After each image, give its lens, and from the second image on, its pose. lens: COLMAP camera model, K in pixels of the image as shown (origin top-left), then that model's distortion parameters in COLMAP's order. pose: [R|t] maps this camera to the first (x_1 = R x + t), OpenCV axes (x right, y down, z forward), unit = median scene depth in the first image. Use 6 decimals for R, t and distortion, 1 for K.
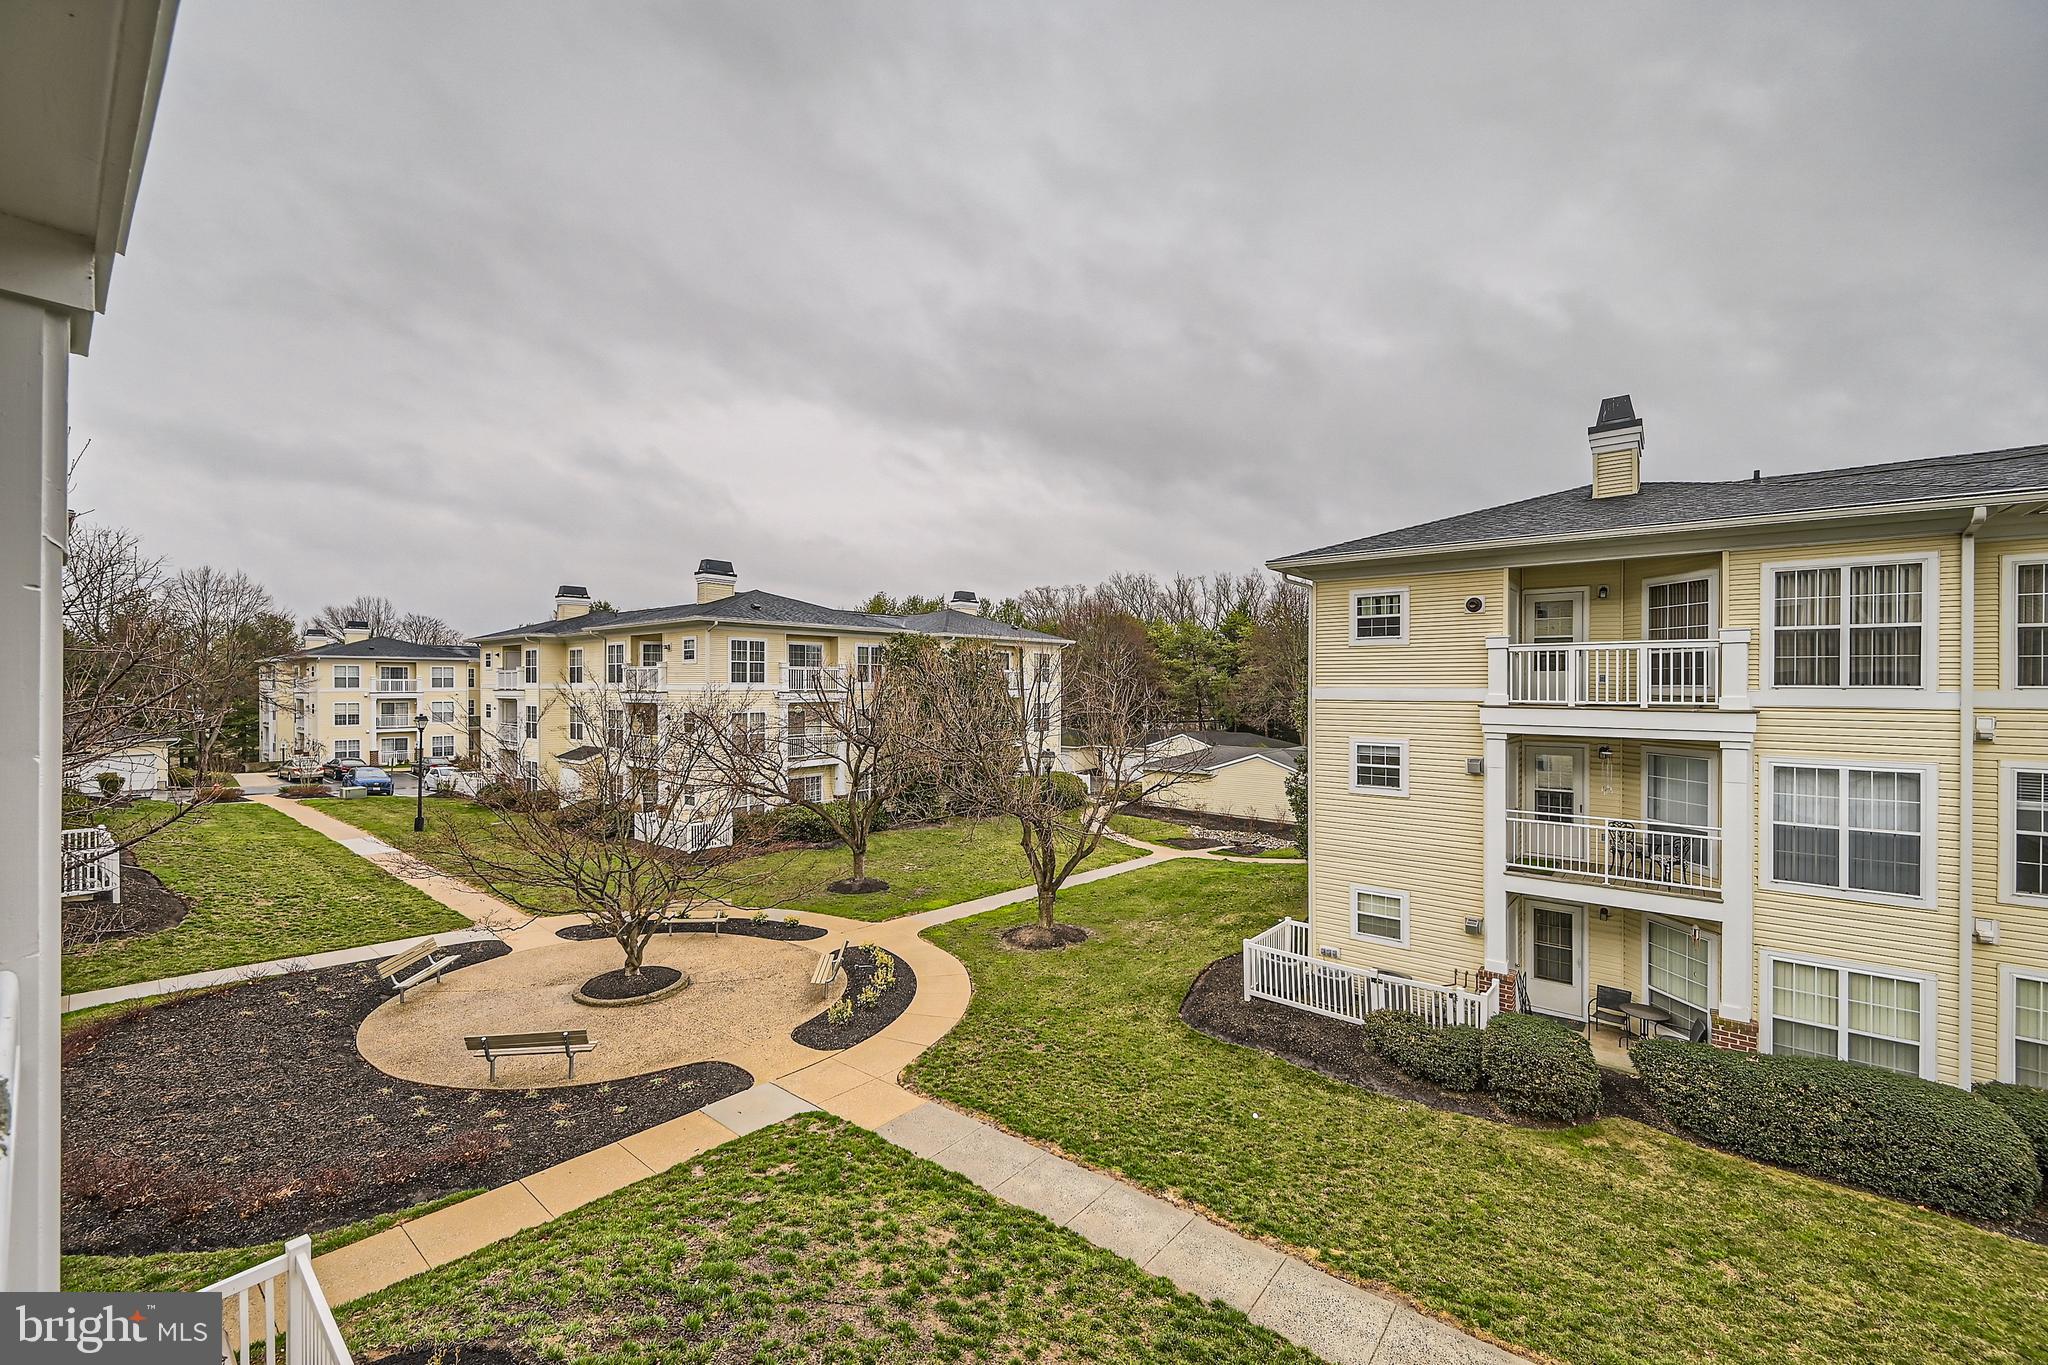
lens RADIAL K [[819.0, 0, 1023.3], [0, 819.0, 674.9], [0, 0, 1]] dist [0.000693, -0.000163]
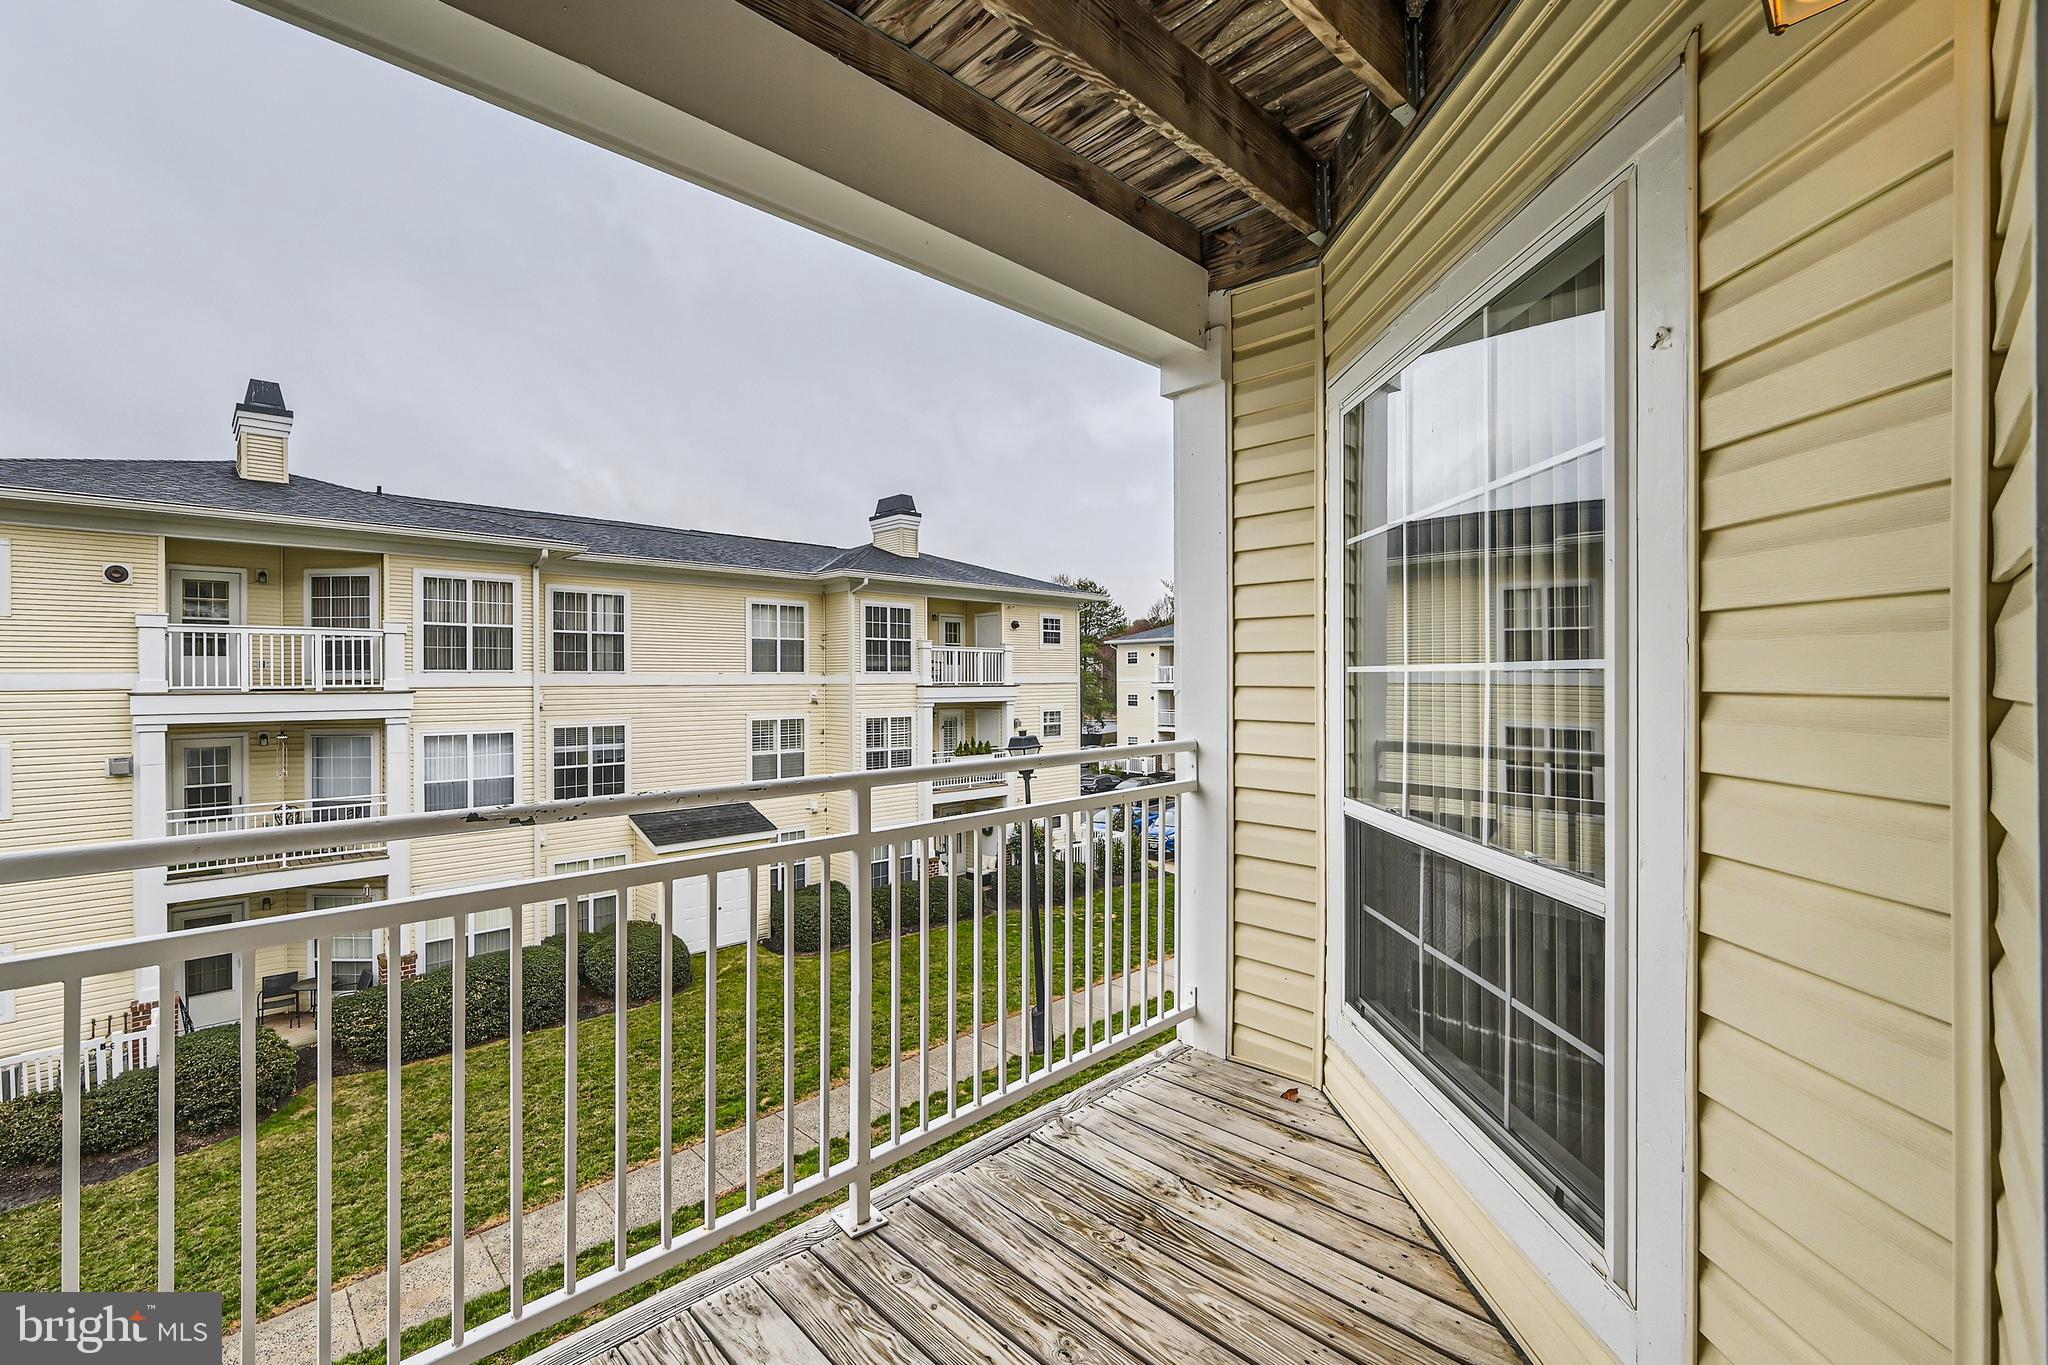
lens RADIAL K [[819.0, 0, 1023.3], [0, 819.0, 674.9], [0, 0, 1]] dist [0.000693, -0.000163]
pose [[0.088480, -0.002524, 0.996075, -0.211077], [0.007489, 0.999970, 0.001869, 0.023851], [-0.996050, 0.007294, 0.088496, 0.005522]]
